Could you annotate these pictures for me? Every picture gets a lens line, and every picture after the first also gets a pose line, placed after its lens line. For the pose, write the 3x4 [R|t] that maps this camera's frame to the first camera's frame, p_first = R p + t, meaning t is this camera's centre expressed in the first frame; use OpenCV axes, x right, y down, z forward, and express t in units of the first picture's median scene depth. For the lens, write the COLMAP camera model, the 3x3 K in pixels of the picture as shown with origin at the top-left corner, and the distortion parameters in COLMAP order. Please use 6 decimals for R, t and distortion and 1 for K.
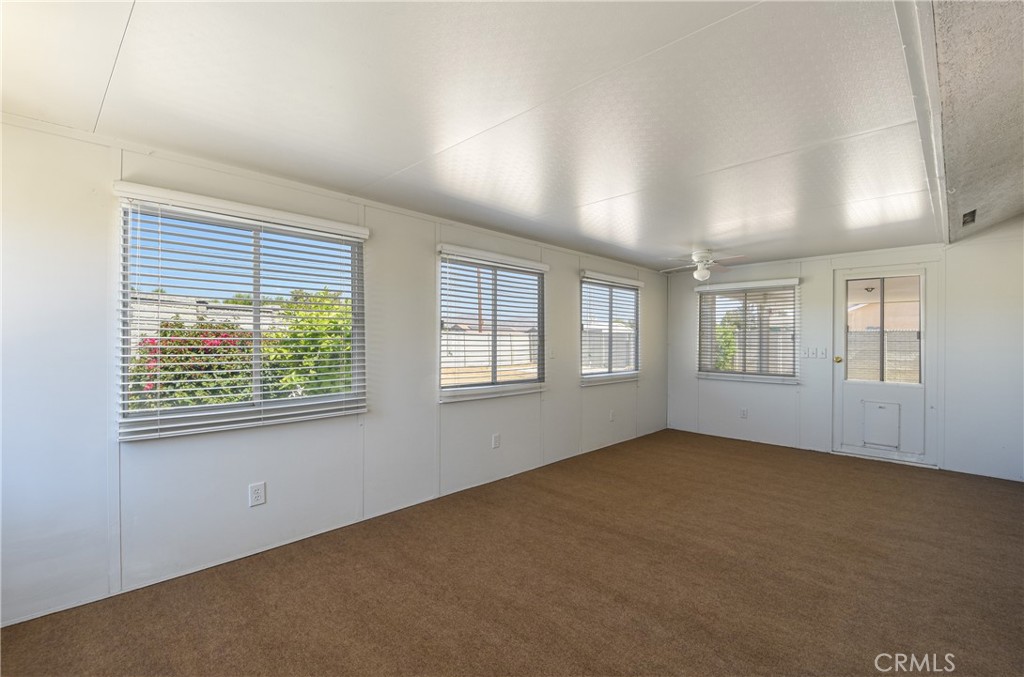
lens RADIAL K [[460.7, 0, 528.5], [0, 460.7, 340.5], [0, 0, 1]] dist [0.022488, -0.022713]
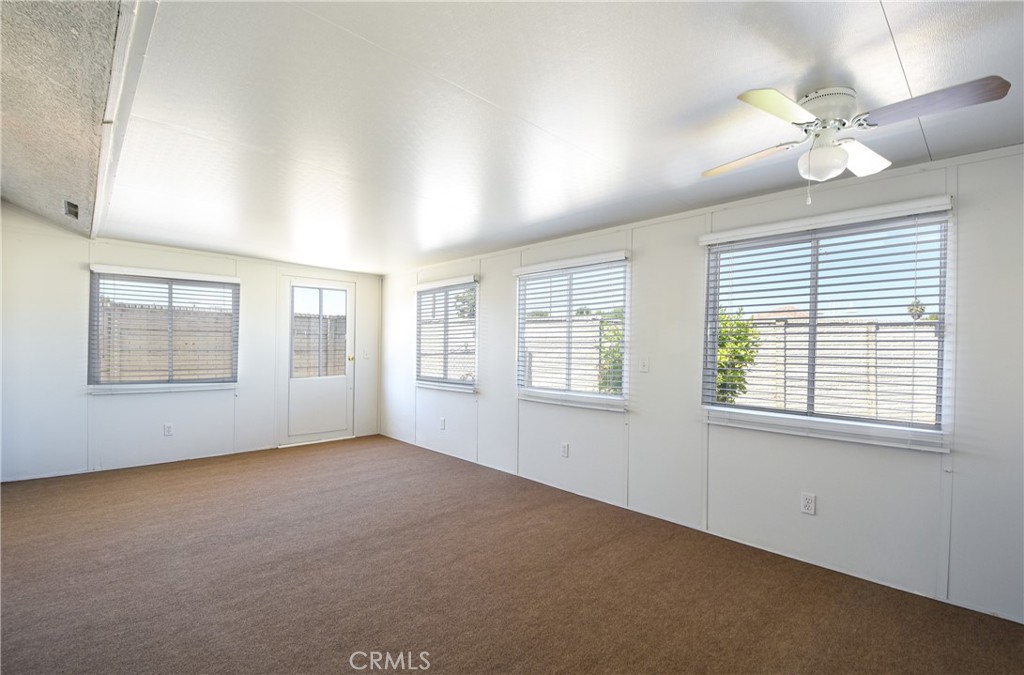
lens RADIAL K [[460.7, 0, 528.5], [0, 460.7, 339.5], [0, 0, 1]] dist [0.022488, -0.022713]
pose [[-0.043029, -0.013492, -0.998983, 0.914242], [-0.004997, 0.999899, -0.013289, -0.003062], [0.999061, 0.004420, -0.043092, 0.962012]]
